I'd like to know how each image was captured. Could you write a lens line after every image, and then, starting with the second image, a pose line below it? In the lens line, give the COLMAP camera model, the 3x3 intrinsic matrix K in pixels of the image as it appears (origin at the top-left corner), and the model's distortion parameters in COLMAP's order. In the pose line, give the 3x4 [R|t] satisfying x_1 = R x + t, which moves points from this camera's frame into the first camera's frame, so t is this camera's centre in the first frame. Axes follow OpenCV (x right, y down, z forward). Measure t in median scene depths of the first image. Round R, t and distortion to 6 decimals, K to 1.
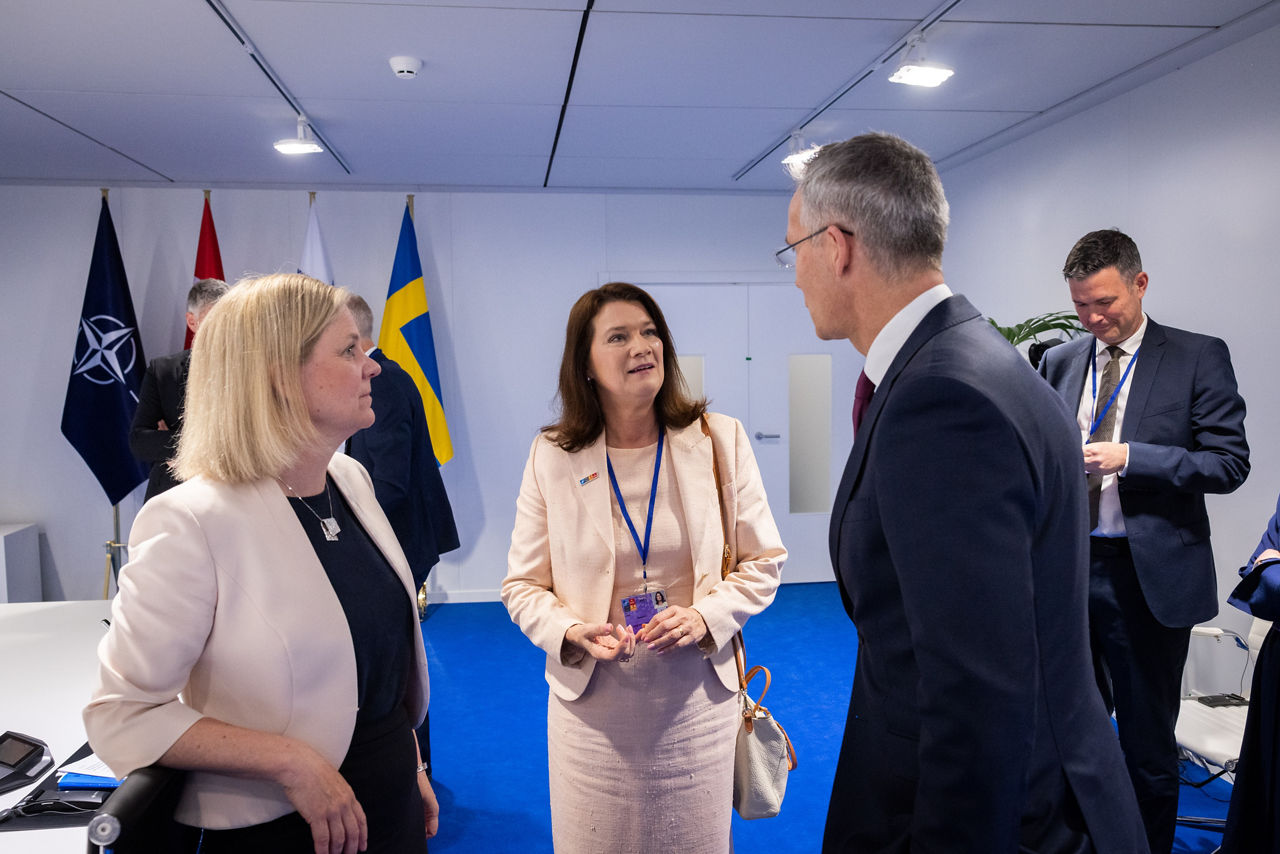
lens RADIAL K [[983.9, 0, 640.0], [0, 983.9, 427.0], [0, 0, 1]] dist [-0.009869, -0.005111]
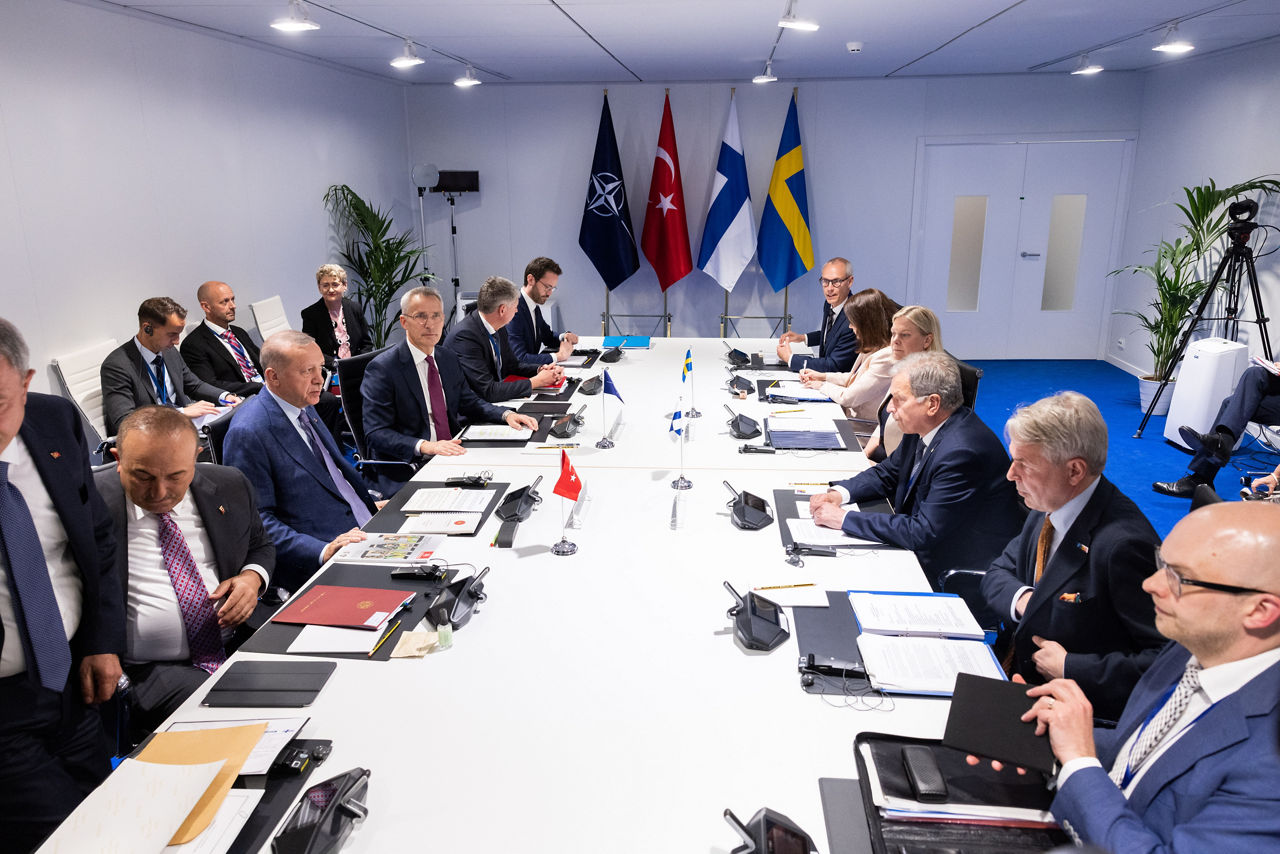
lens RADIAL K [[919.6, 0, 640.0], [0, 919.6, 427.0], [0, 0, 1]] dist [0.031162, -0.004308]
pose [[0.973385, 0.063067, -0.220327, -0.128067], [-0.015790, 0.977561, 0.210060, -0.023550], [0.228631, -0.200990, 0.952539, -0.522621]]
